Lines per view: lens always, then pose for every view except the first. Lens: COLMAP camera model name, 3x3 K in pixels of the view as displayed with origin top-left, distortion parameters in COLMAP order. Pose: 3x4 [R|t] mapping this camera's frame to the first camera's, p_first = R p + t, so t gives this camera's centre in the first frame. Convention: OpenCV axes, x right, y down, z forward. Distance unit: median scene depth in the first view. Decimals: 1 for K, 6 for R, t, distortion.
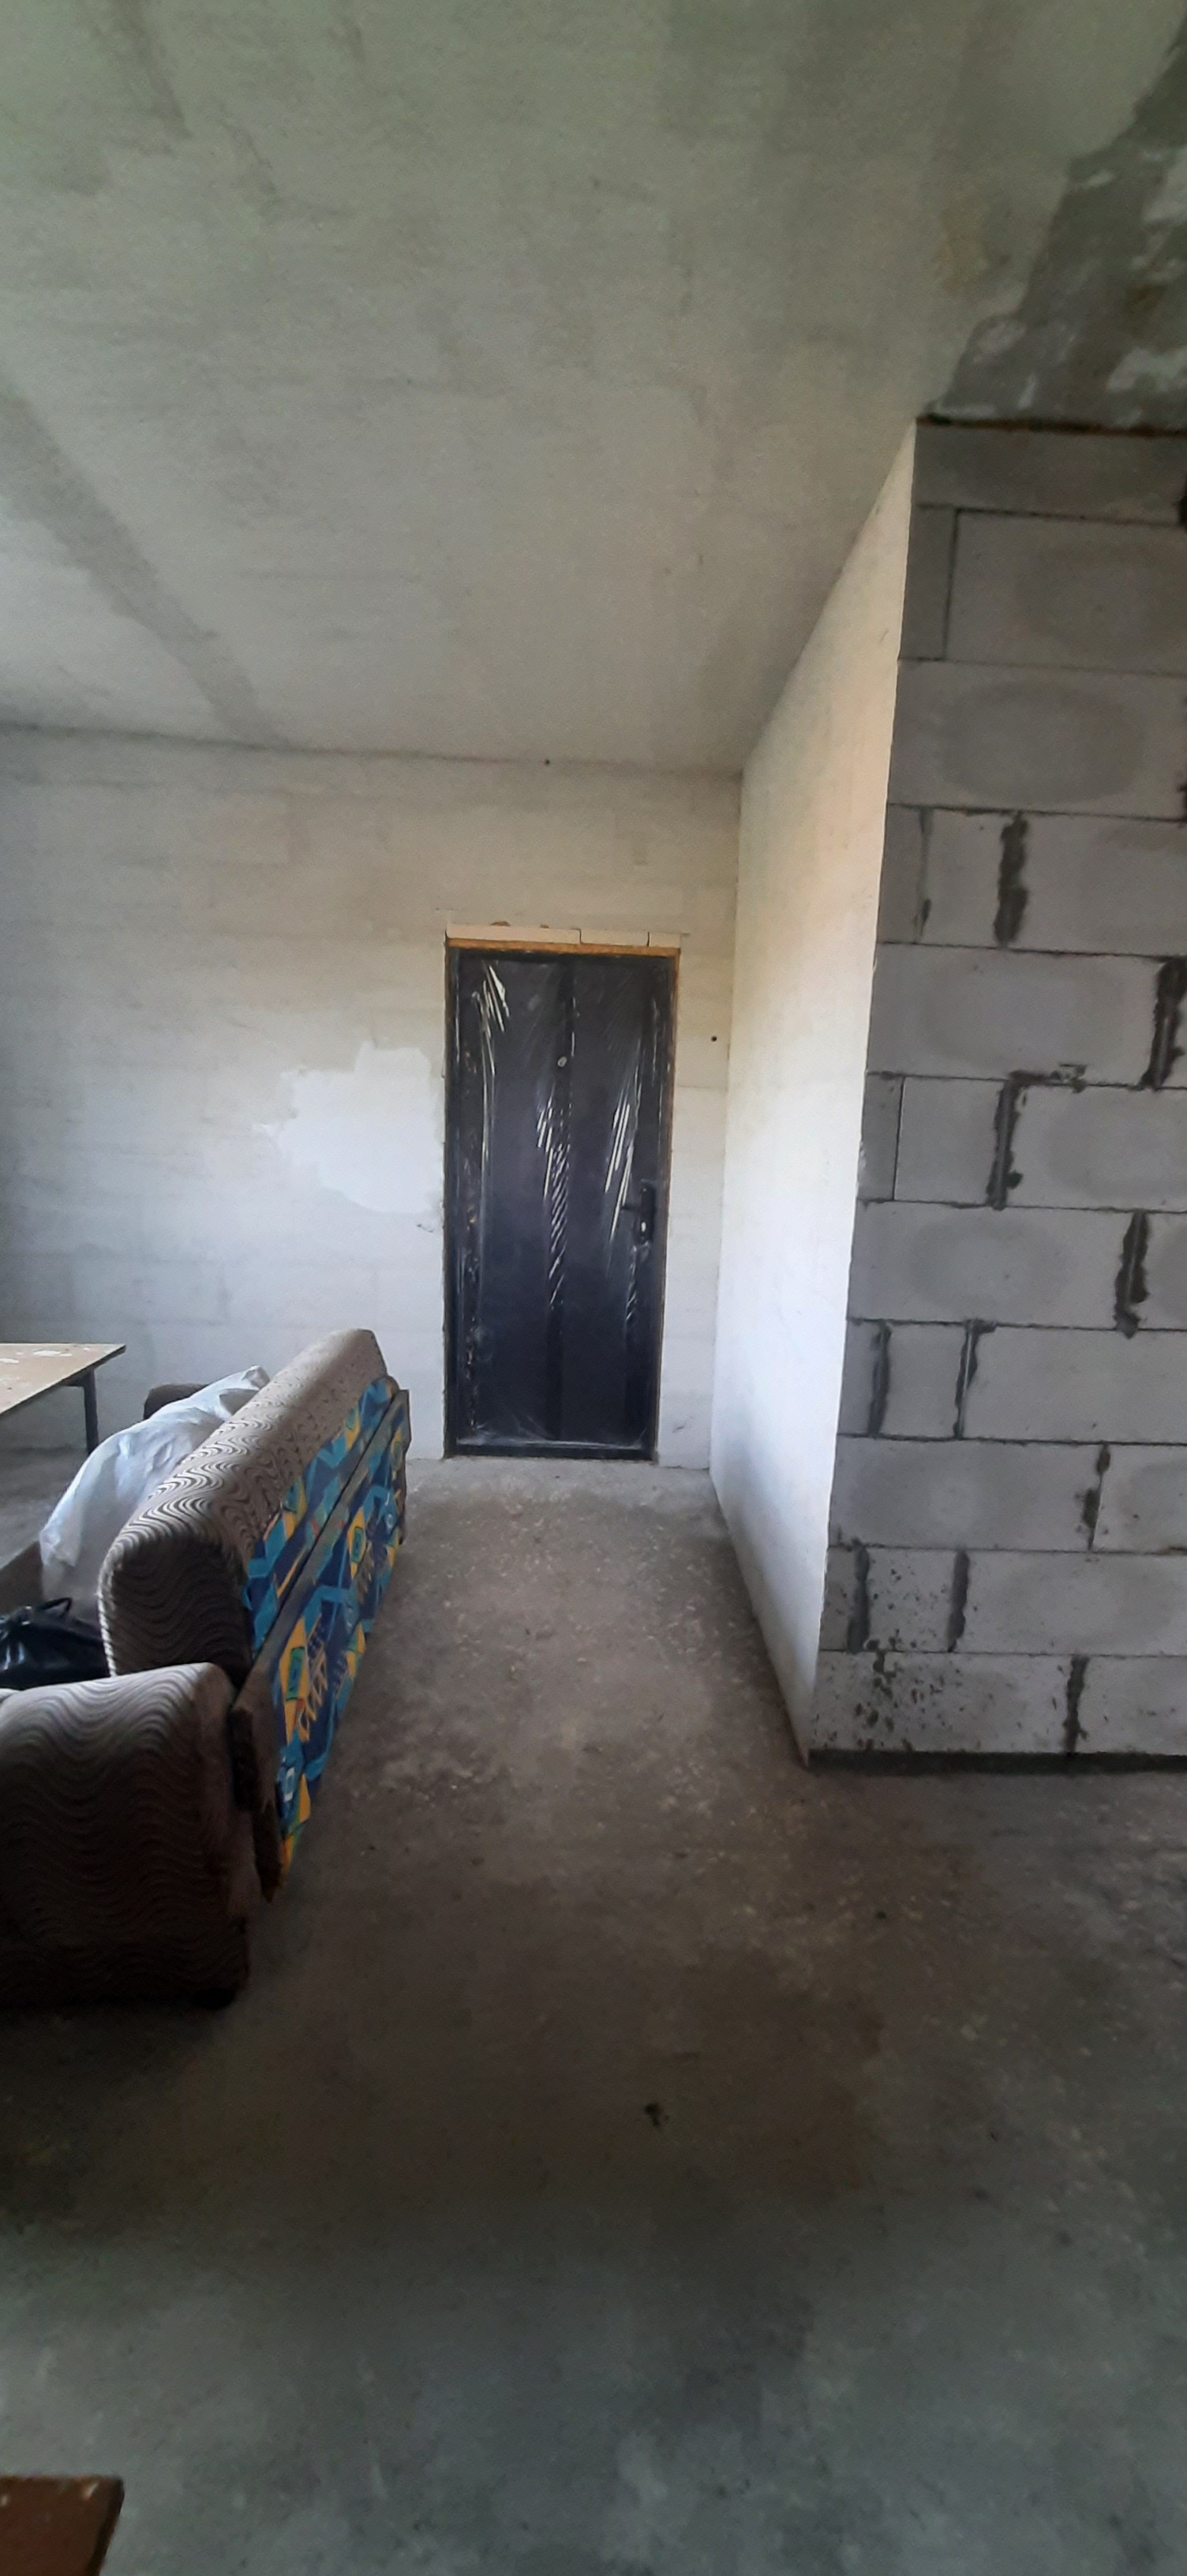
lens RADIAL K [[1009.6, 0, 625.1], [0, 1009.6, 1305.4], [0, 0, 1]] dist [-0.000378, -0.000422]
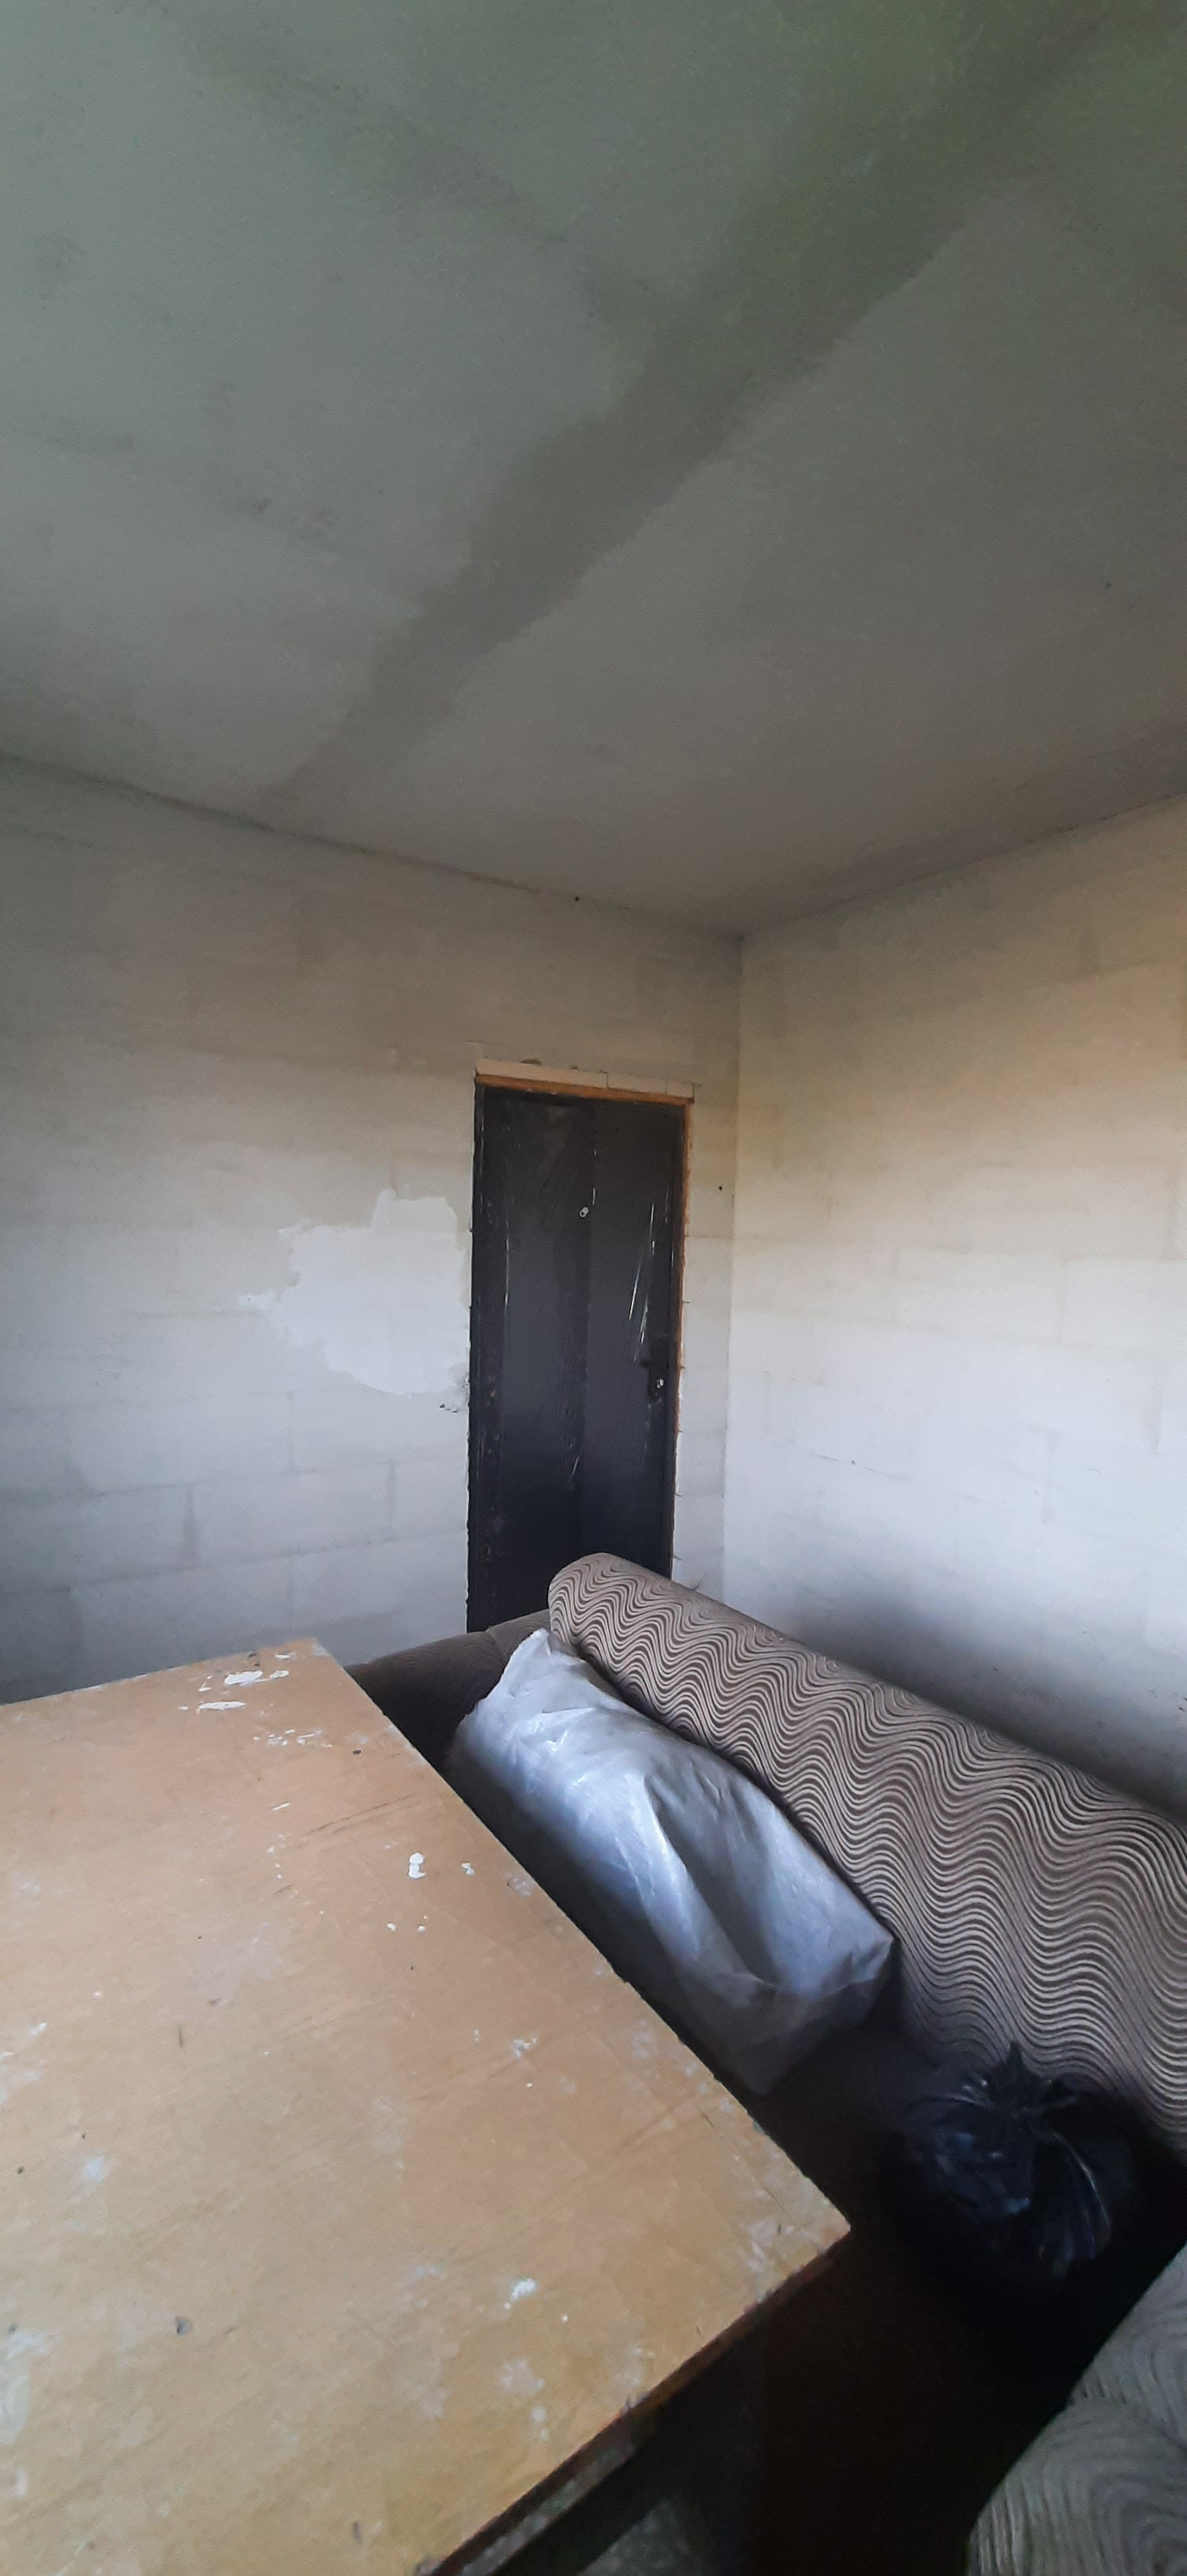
lens RADIAL K [[1009.6, 0, 625.1], [0, 1009.6, 1305.4], [0, 0, 1]] dist [-0.000378, -0.000422]
pose [[0.867341, -0.052834, 0.494903, -0.500410], [0.100615, 0.992433, -0.070383, -0.091350], [-0.487439, 0.110841, 0.866093, 0.204626]]
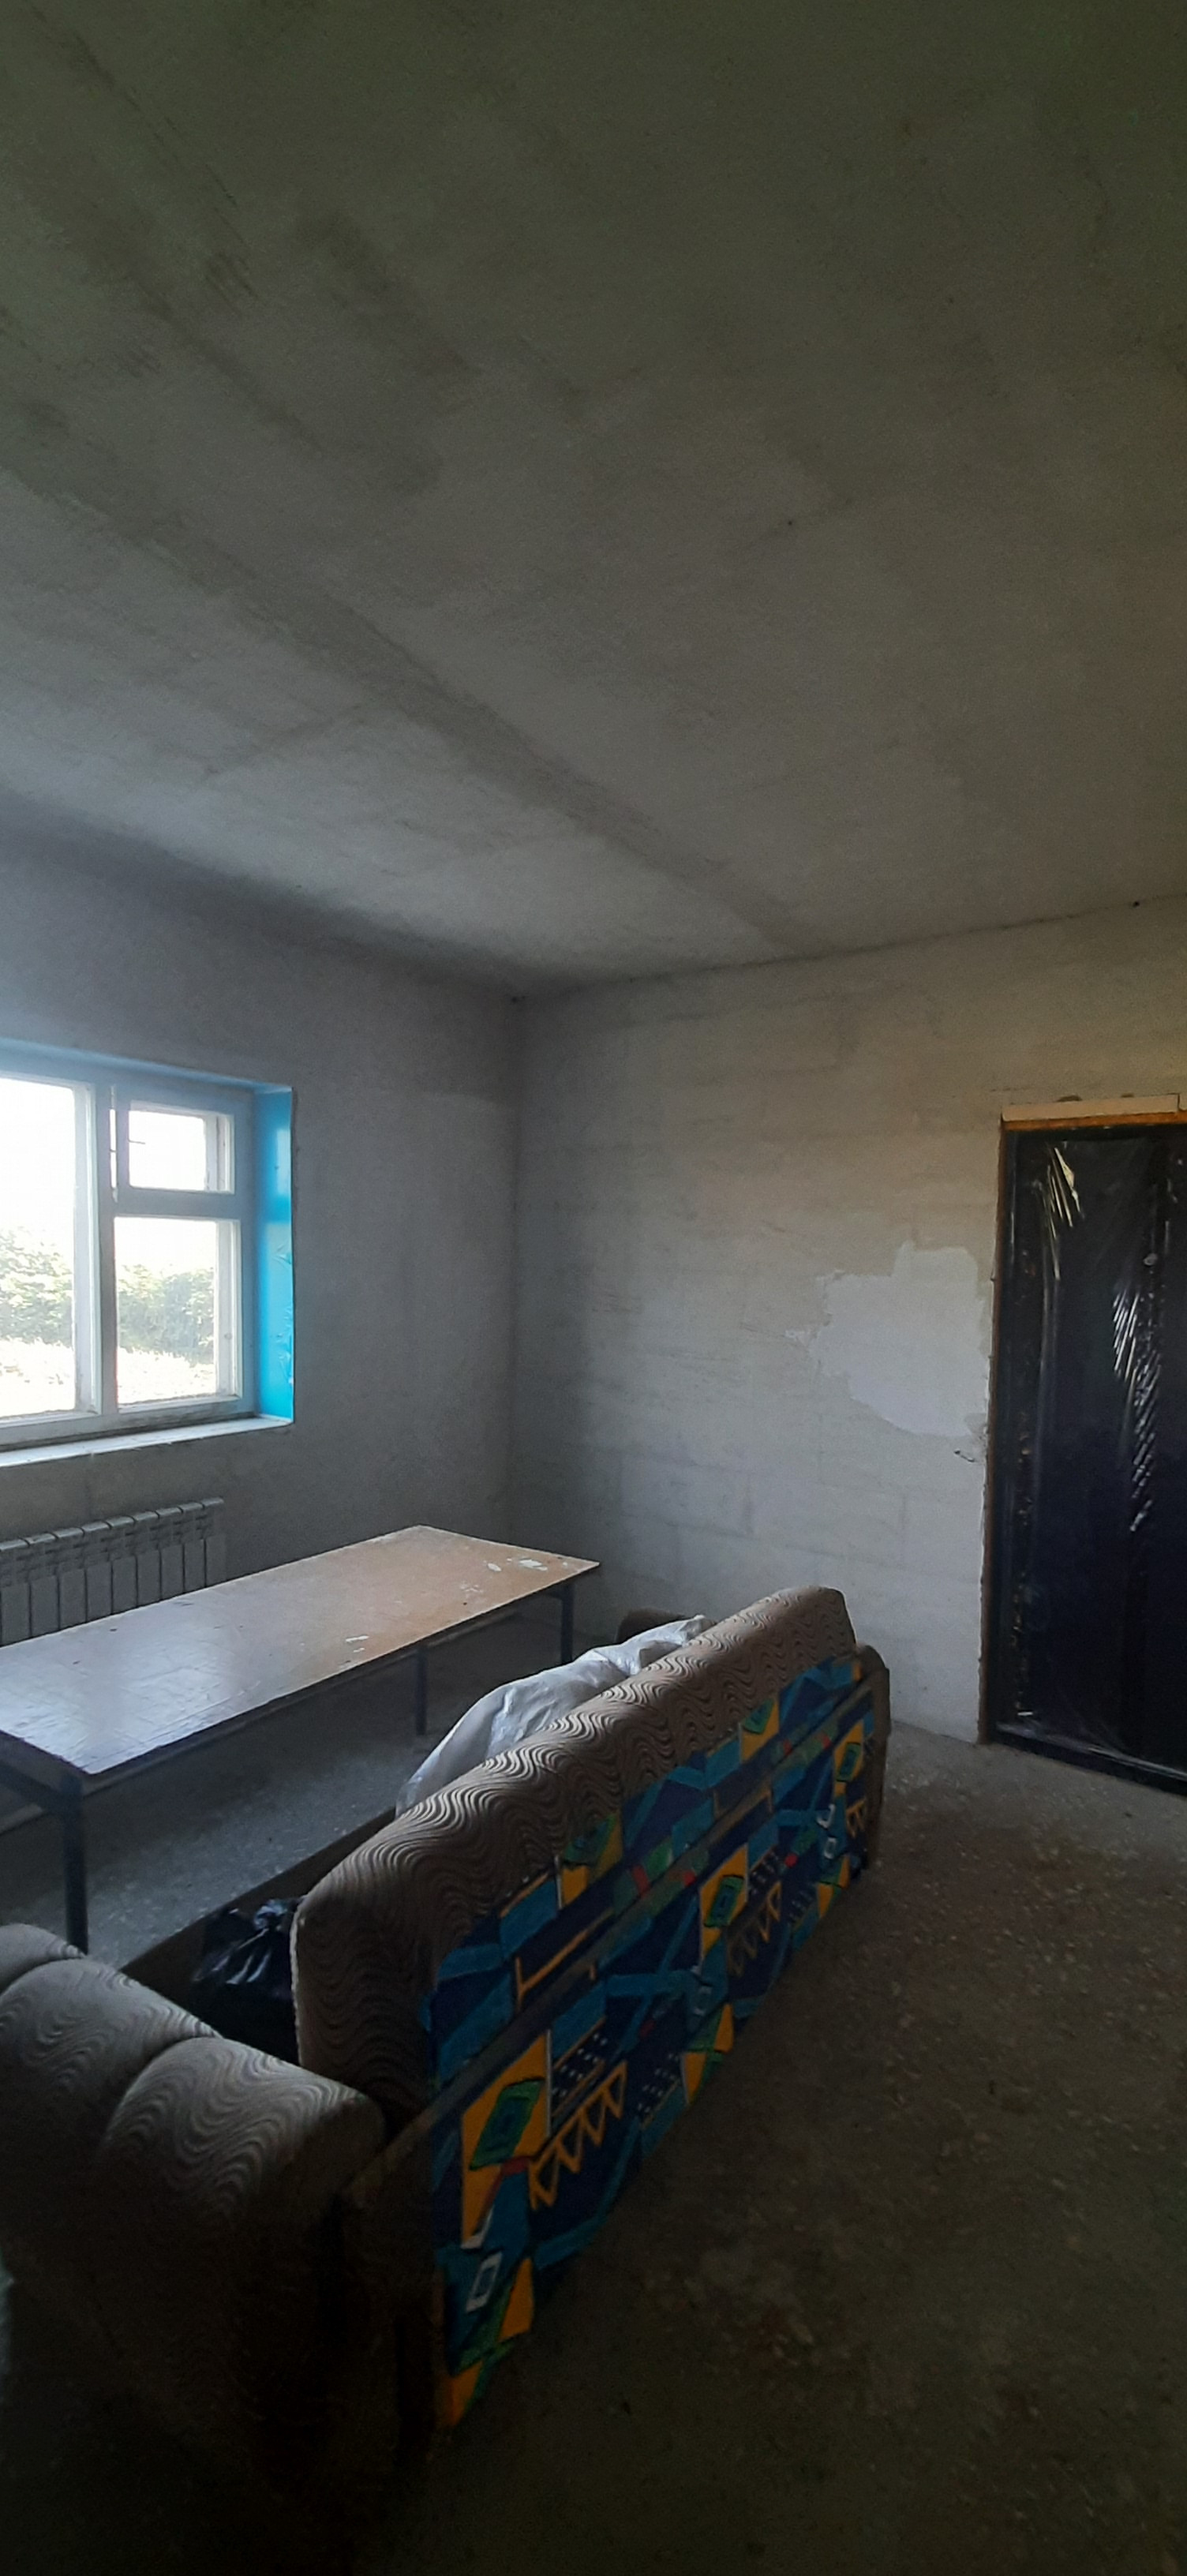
lens RADIAL K [[1009.6, 0, 625.1], [0, 1009.6, 1305.4], [0, 0, 1]] dist [-0.000378, -0.000422]
pose [[0.801324, 0.005868, -0.598201, 0.080350], [-0.106546, 0.985365, -0.133058, -0.060805], [0.588666, 0.170359, 0.790222, 0.155836]]
